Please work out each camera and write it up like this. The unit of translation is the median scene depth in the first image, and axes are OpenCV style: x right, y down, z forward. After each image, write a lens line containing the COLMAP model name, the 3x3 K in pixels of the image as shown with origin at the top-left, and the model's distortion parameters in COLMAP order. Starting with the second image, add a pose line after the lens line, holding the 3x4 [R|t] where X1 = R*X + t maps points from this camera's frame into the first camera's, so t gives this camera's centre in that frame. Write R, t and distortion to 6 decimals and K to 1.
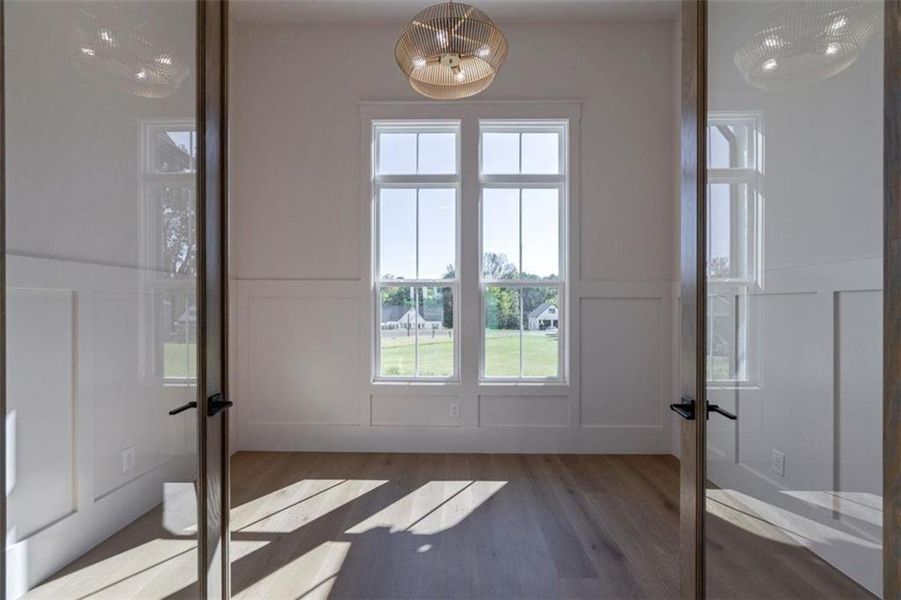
lens RADIAL K [[426.4, 0, 451.5], [0, 426.4, 300.6], [0, 0, 1]] dist [-0.001546, 0.000141]
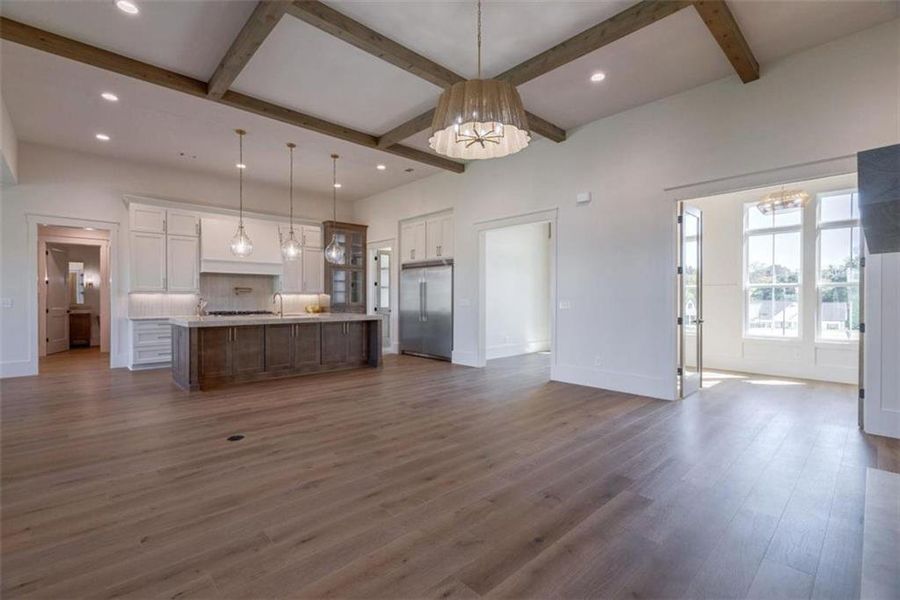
lens RADIAL K [[399.9, 0, 451.5], [0, 399.9, 299.7], [0, 0, 1]] dist [-0.002877, -0.000358]
pose [[0.700959, 0.003873, -0.713191, 0.183399], [0.005416, 0.999928, 0.010753, -0.004810], [0.713181, -0.011400, 0.700887, -1.252620]]
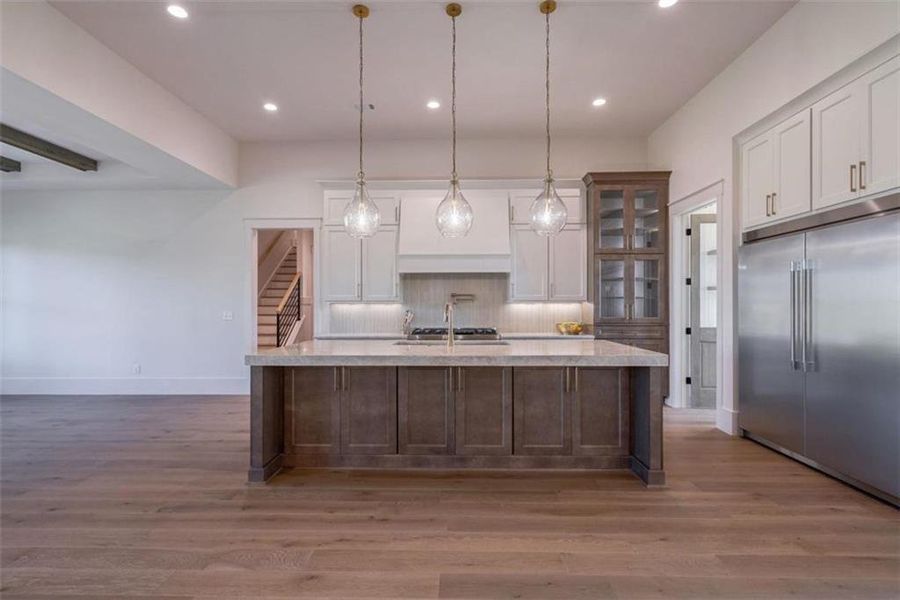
lens RADIAL K [[426.0, 0, 452.7], [0, 426.0, 304.9], [0, 0, 1]] dist [-0.001546, 0.000141]
pose [[-0.012201, -0.002173, -0.999923, 0.068970], [0.010831, 0.999939, -0.002305, -0.005557], [0.999867, -0.010859, -0.012177, -1.148315]]
